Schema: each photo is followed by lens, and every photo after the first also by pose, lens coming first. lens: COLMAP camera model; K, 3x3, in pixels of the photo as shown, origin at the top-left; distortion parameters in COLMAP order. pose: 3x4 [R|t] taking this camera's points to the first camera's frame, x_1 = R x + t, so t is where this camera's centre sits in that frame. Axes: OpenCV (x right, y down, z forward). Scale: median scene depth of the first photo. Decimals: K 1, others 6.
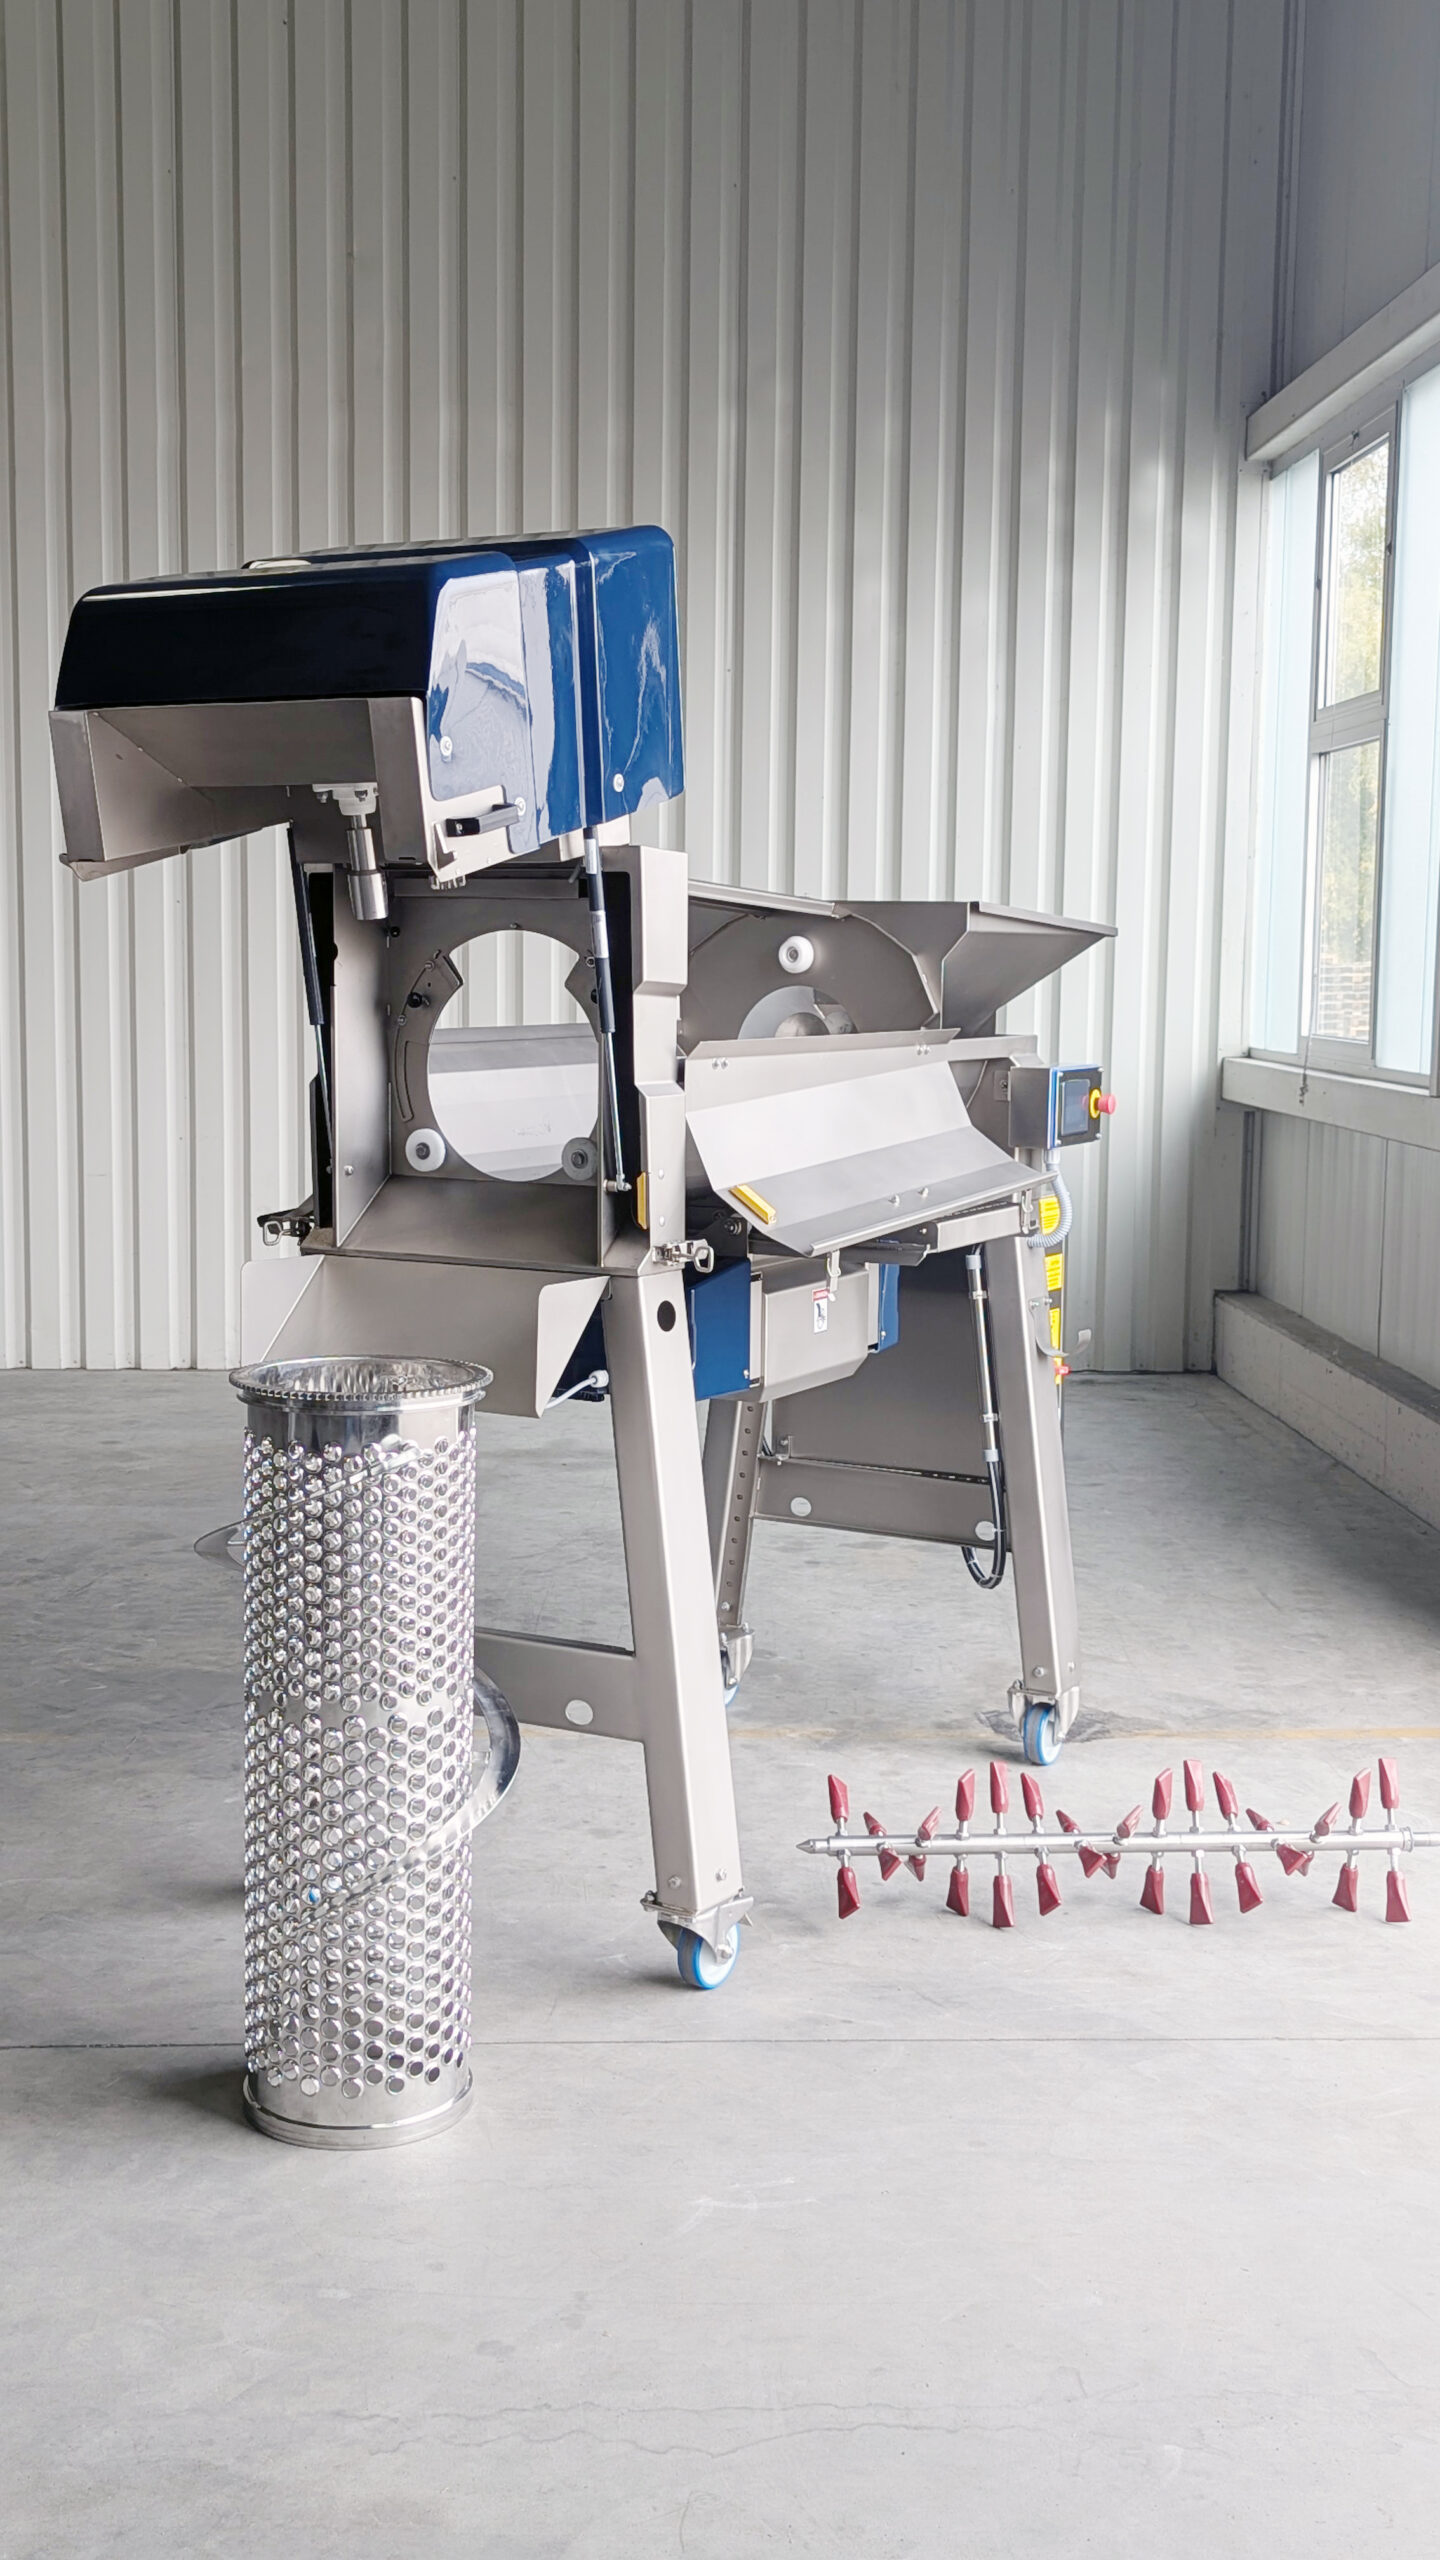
lens RADIAL K [[2704.1, 0, 720.0], [0, 2704.1, 1280.0], [0, 0, 1]] dist [0.082642, -0.089294]
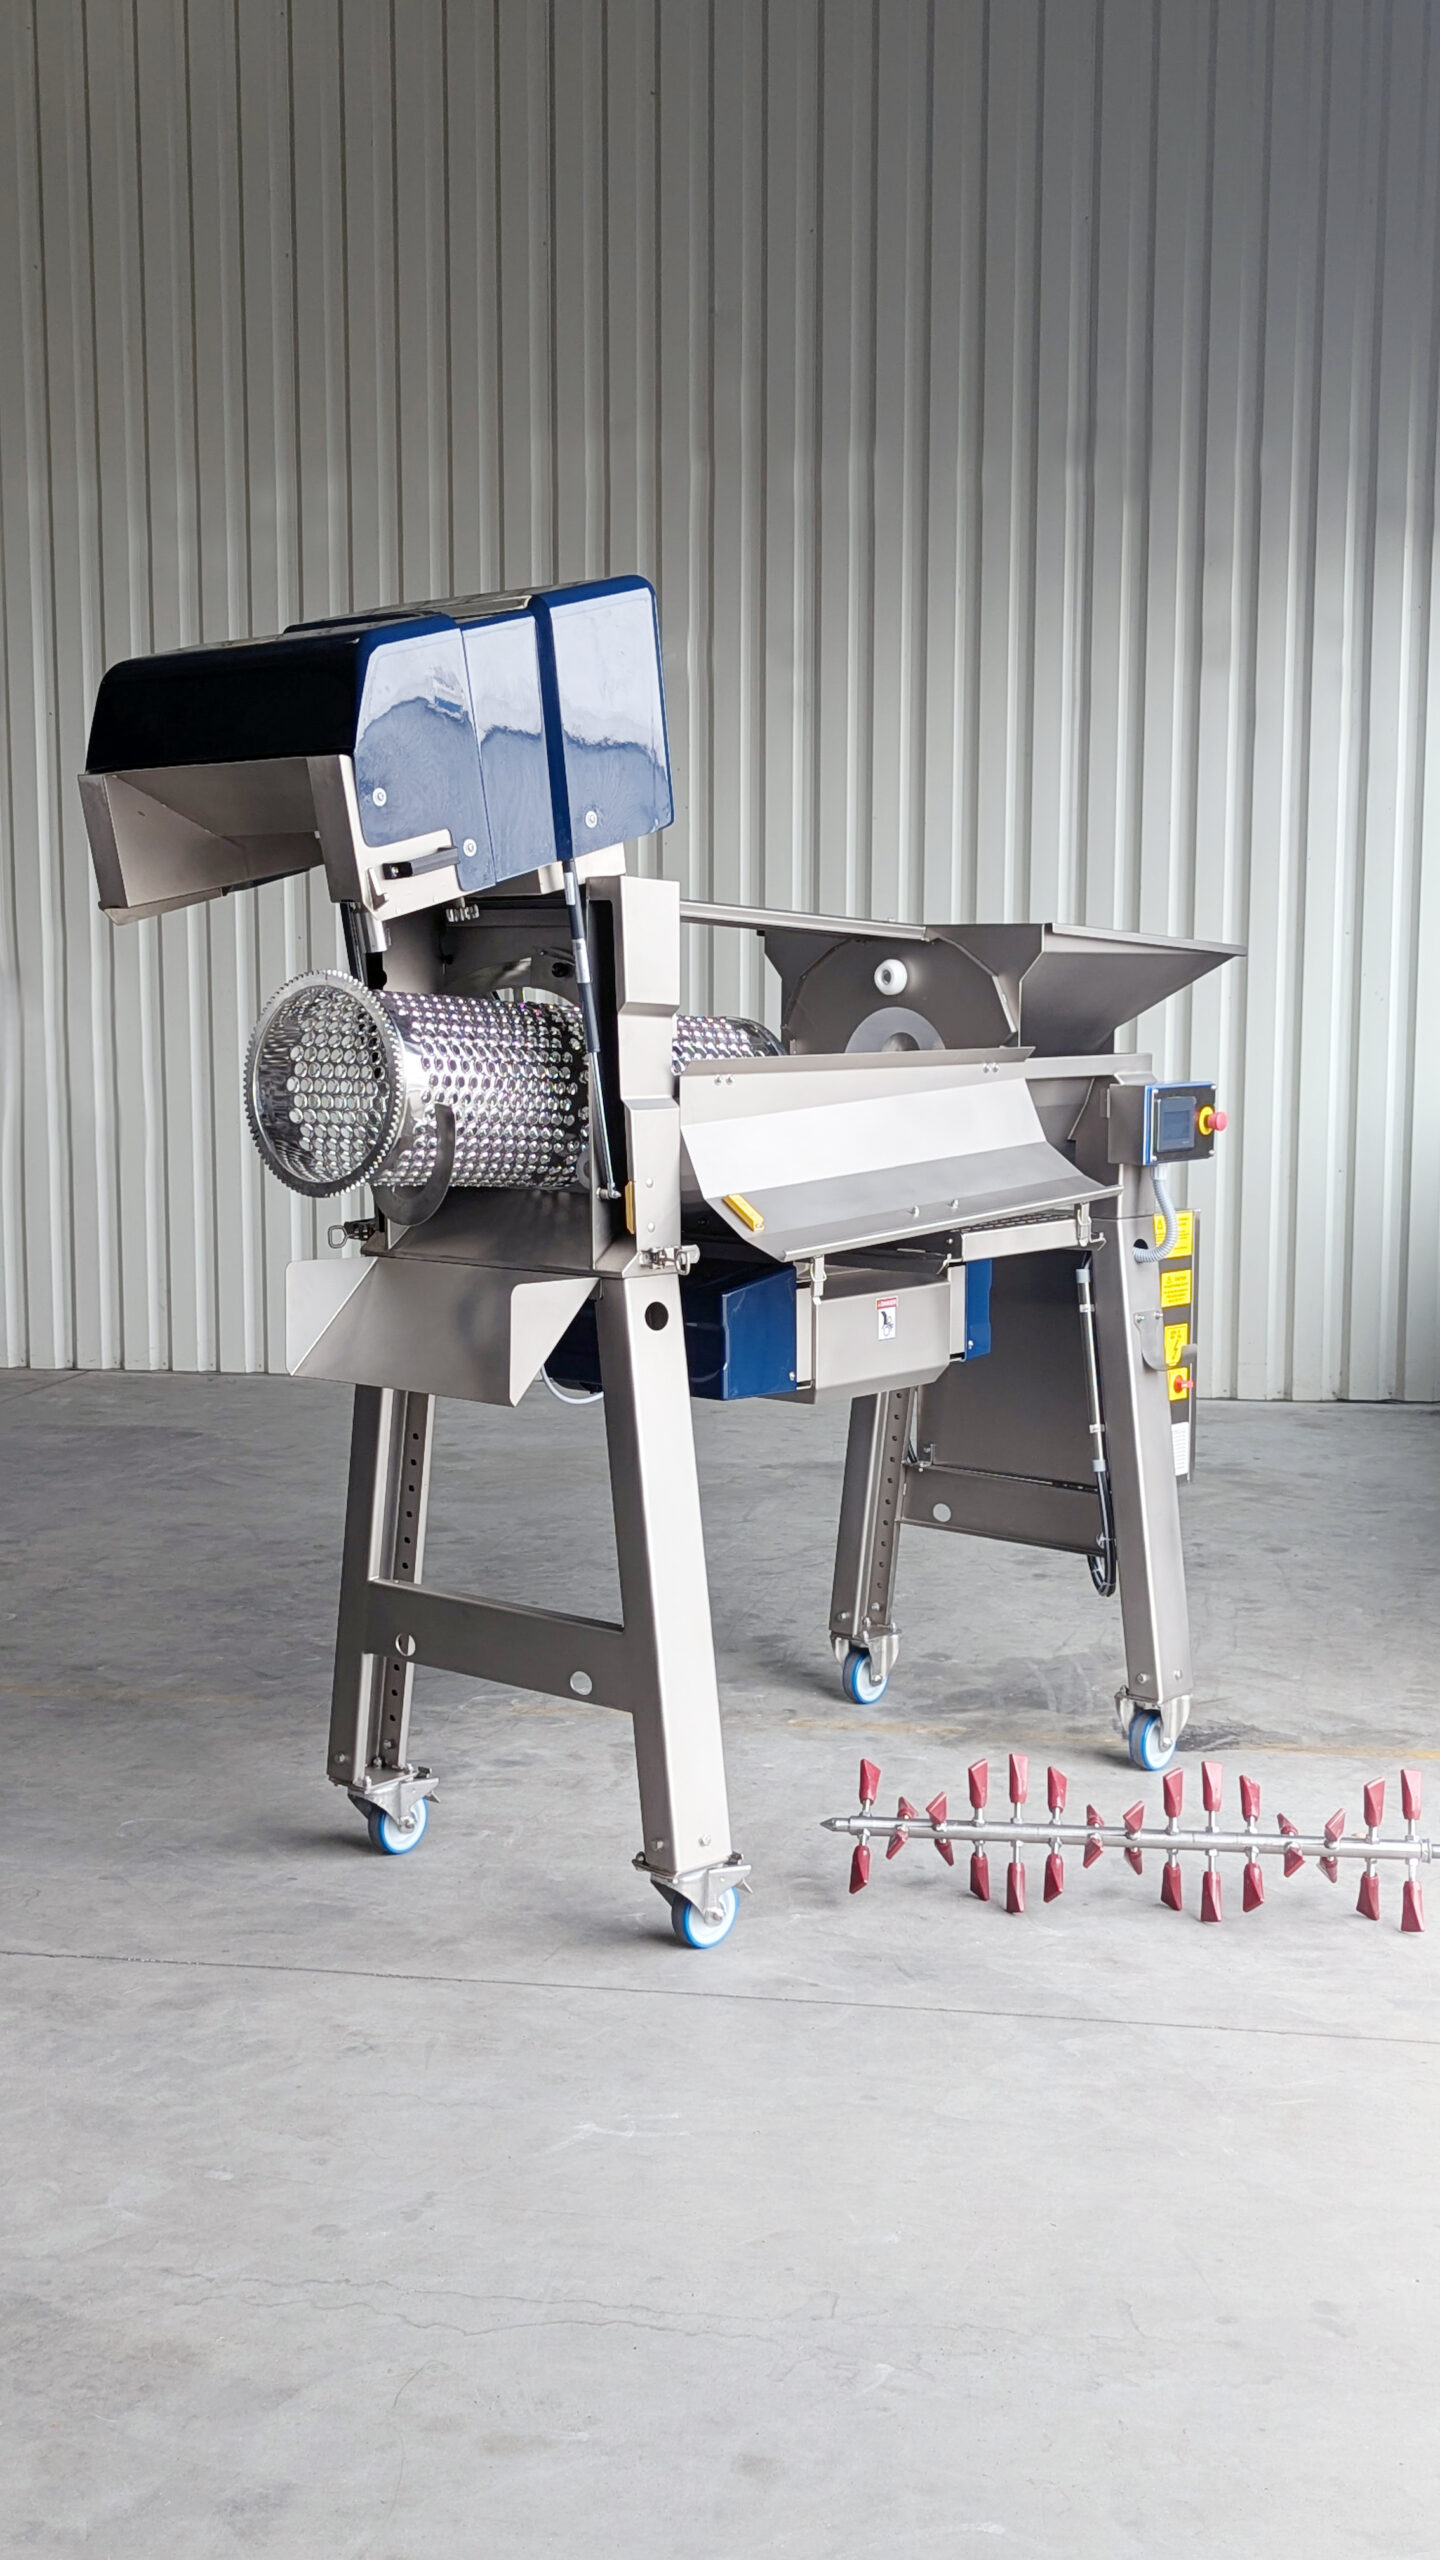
lens RADIAL K [[2704.1, 0, 720.0], [0, 2704.1, 1280.0], [0, 0, 1]] dist [0.082642, -0.089294]
pose [[0.978006, 0.012034, -0.208228, 0.209989], [-0.014493, 0.999842, -0.010291, 0.009254], [0.208071, 0.013082, 0.978026, -0.041130]]
